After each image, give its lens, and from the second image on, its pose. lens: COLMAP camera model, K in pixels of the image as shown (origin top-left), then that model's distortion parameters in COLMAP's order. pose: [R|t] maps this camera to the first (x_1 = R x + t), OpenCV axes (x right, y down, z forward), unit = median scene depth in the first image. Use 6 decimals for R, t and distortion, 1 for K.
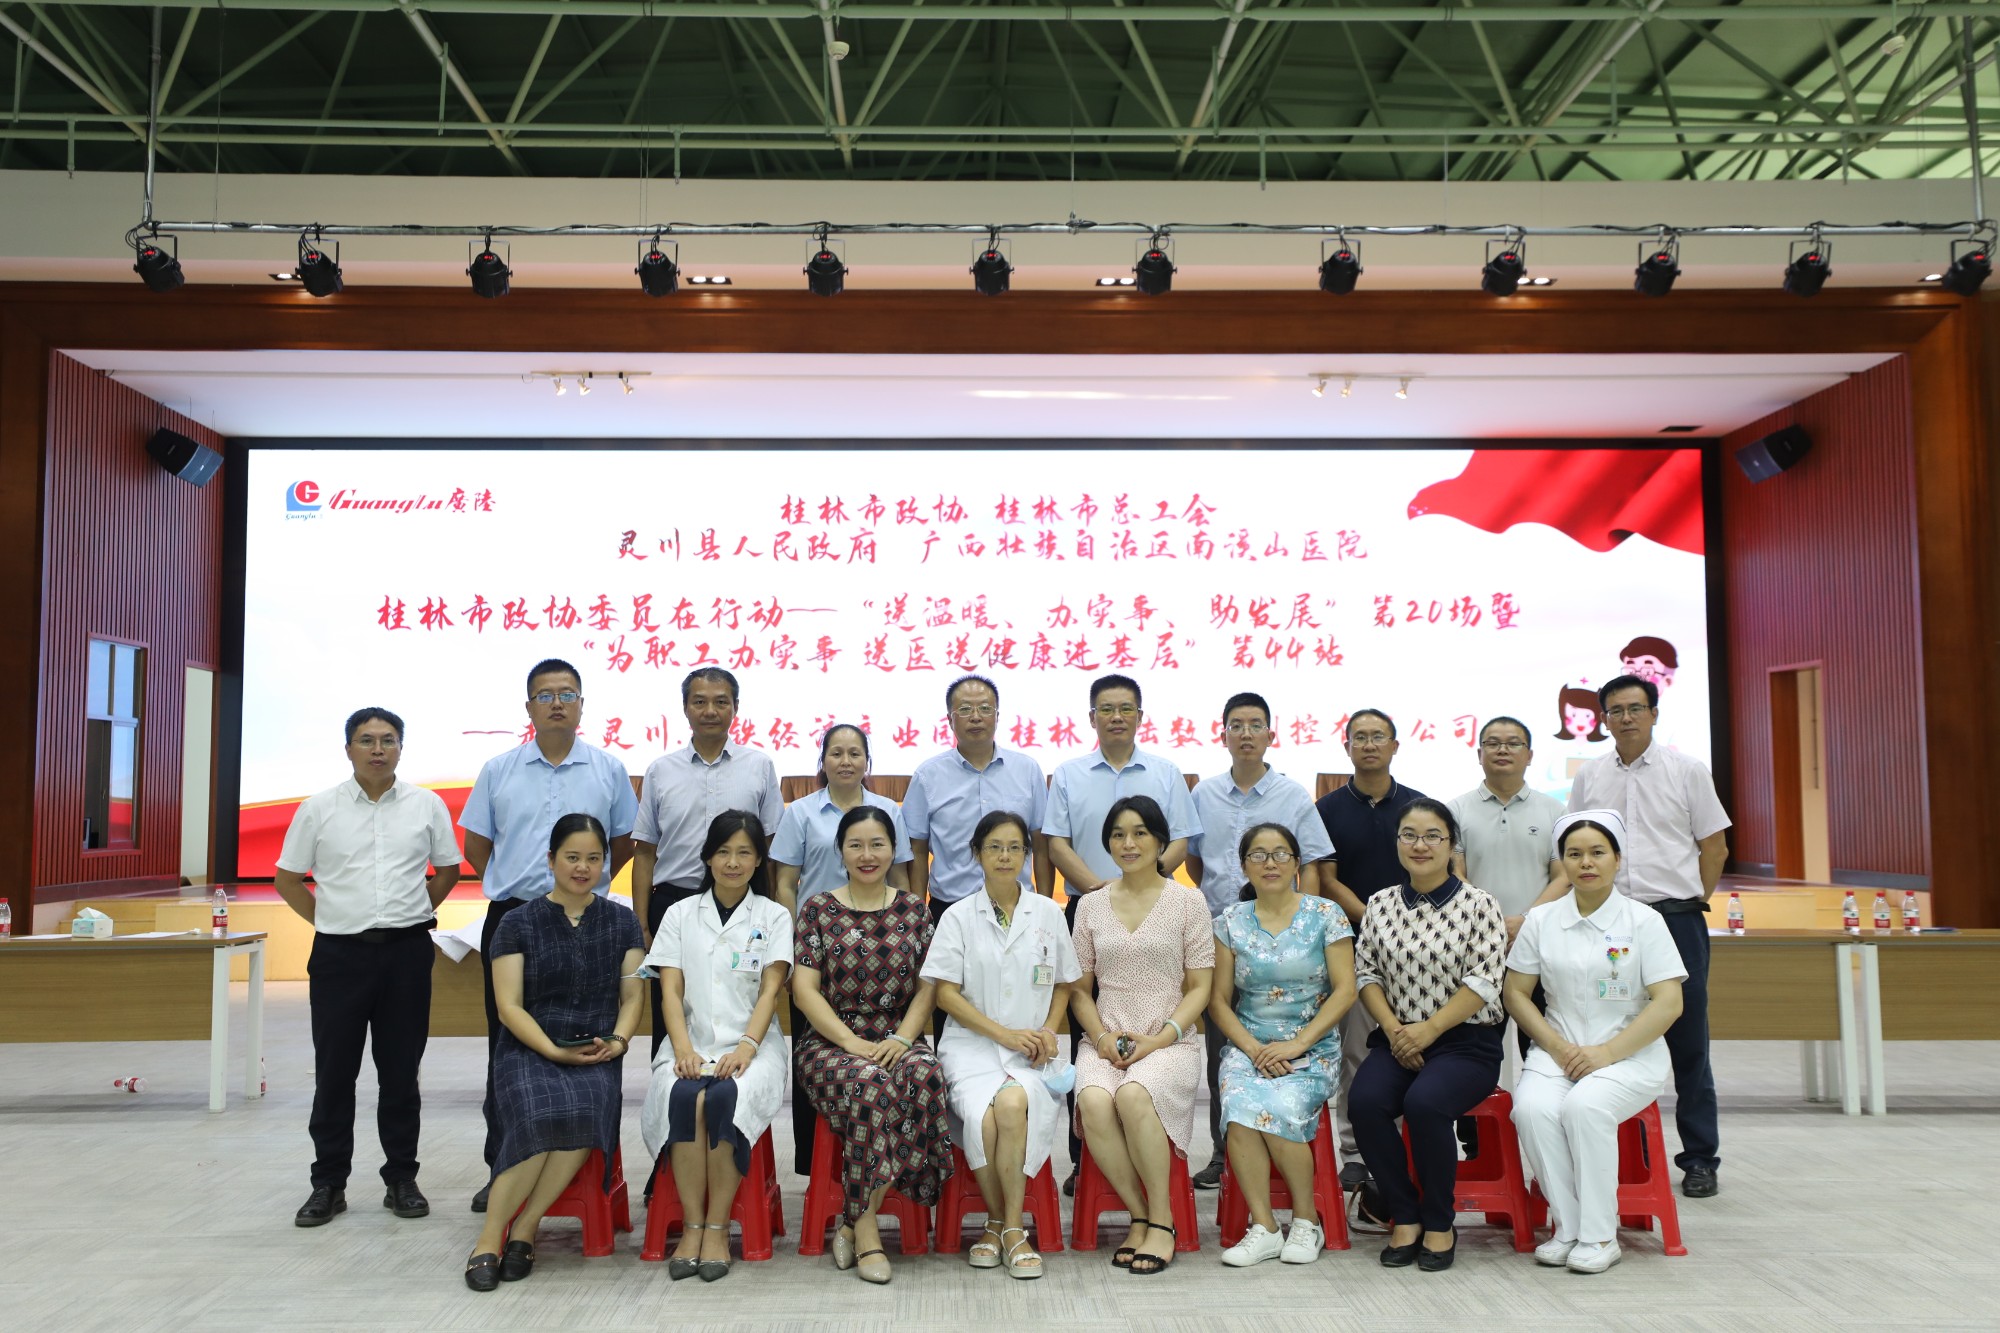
lens RADIAL K [[1972.6, 0, 1018.2], [0, 1972.6, 658.5], [0, 0, 1]] dist [0.049731, 0.000000]
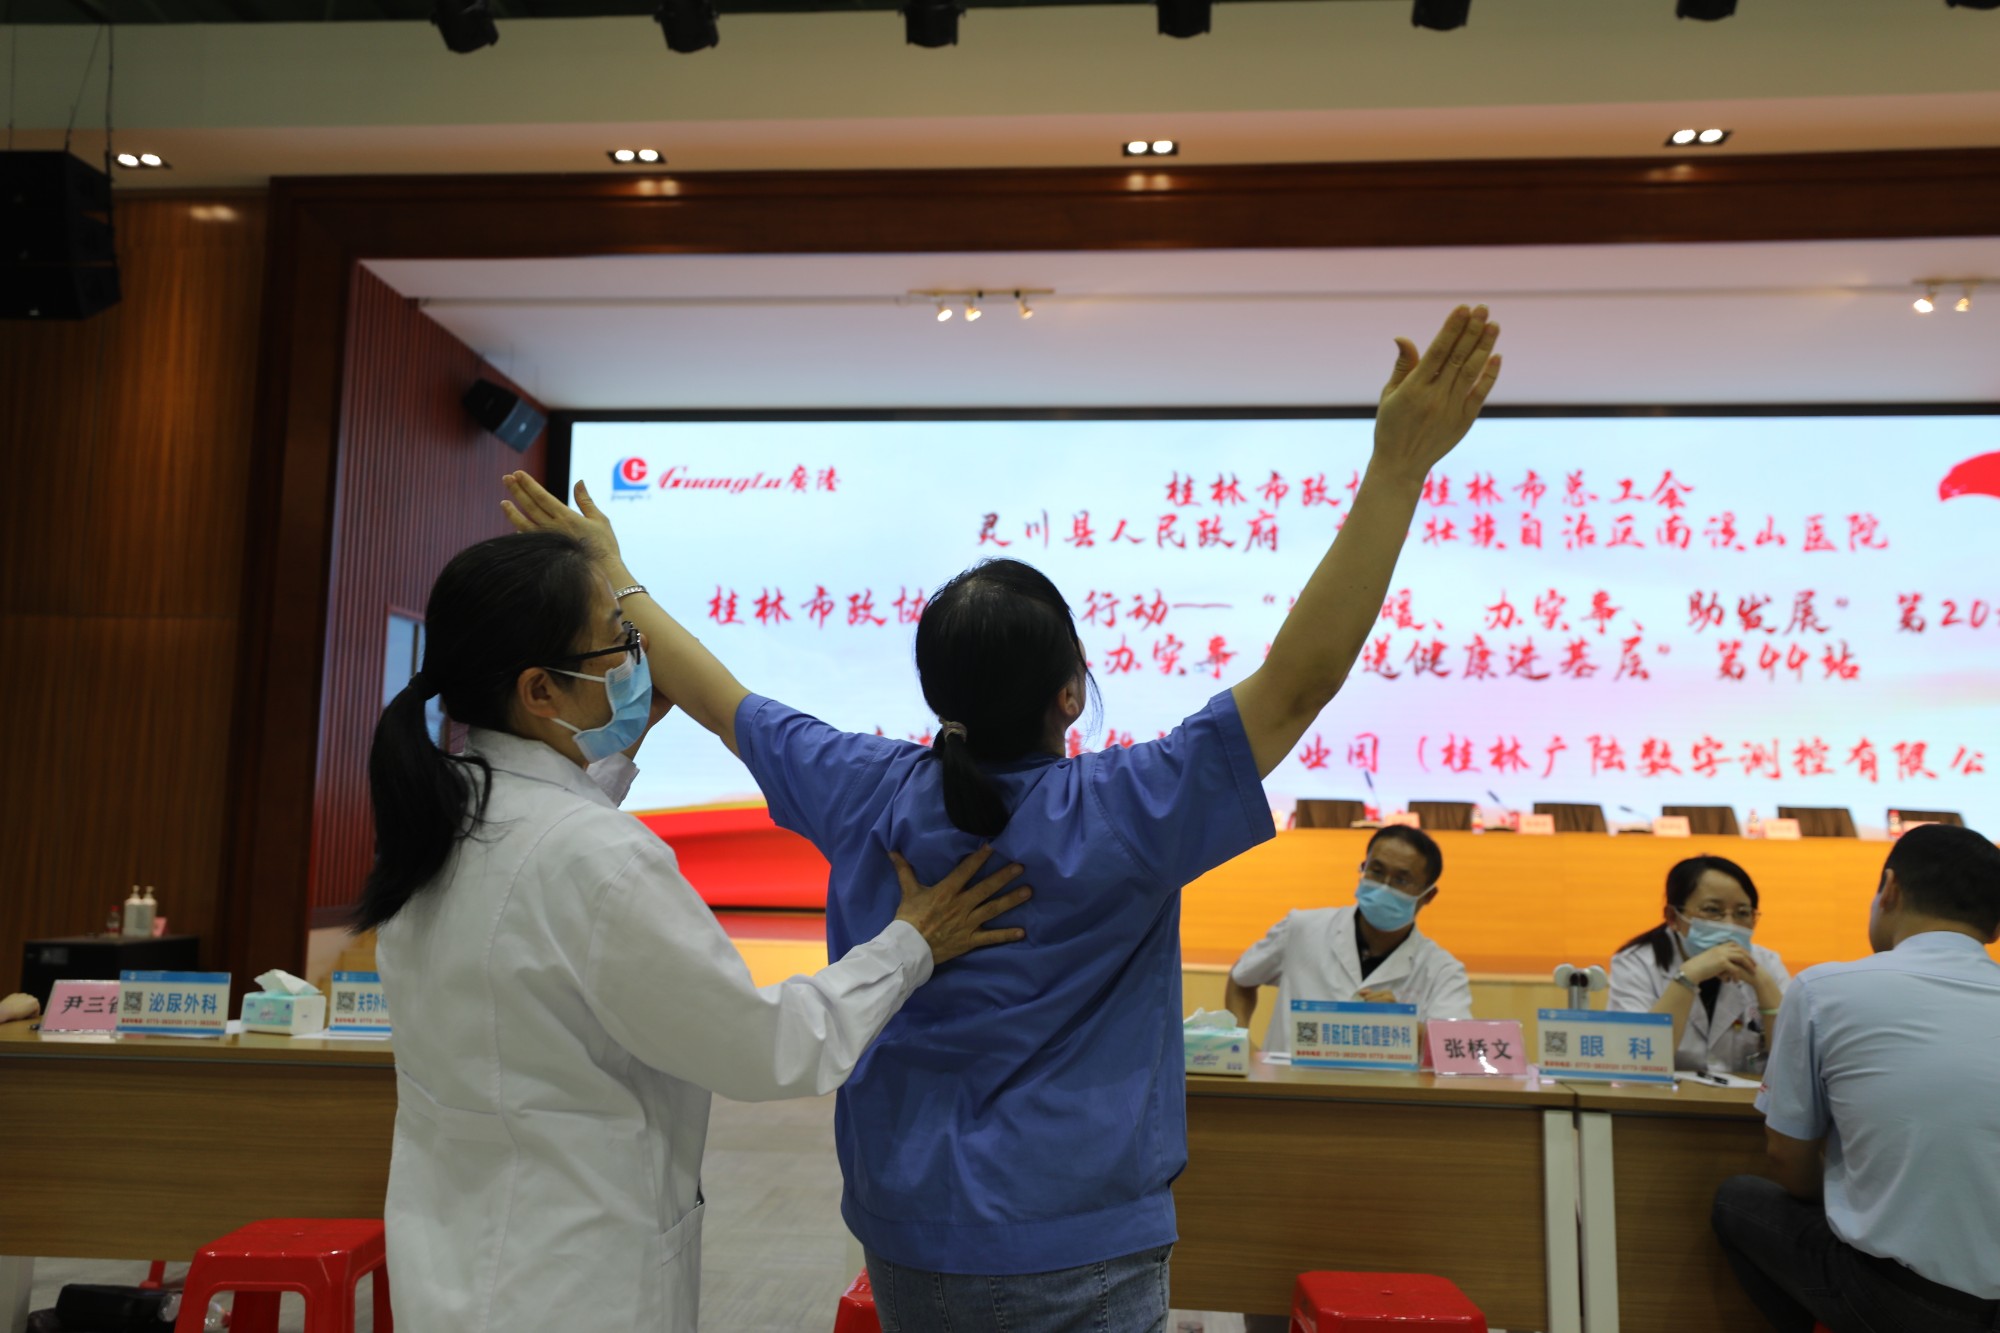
lens RADIAL K [[1627.4, 0, 993.3], [0, 1627.4, 678.2], [0, 0, 1]] dist [0.010476, 0.018466]
pose [[0.993795, 0.011878, -0.110593, -0.115583], [-0.015486, 0.999373, -0.031829, 0.030152], [0.110145, 0.033344, 0.993356, 0.293489]]
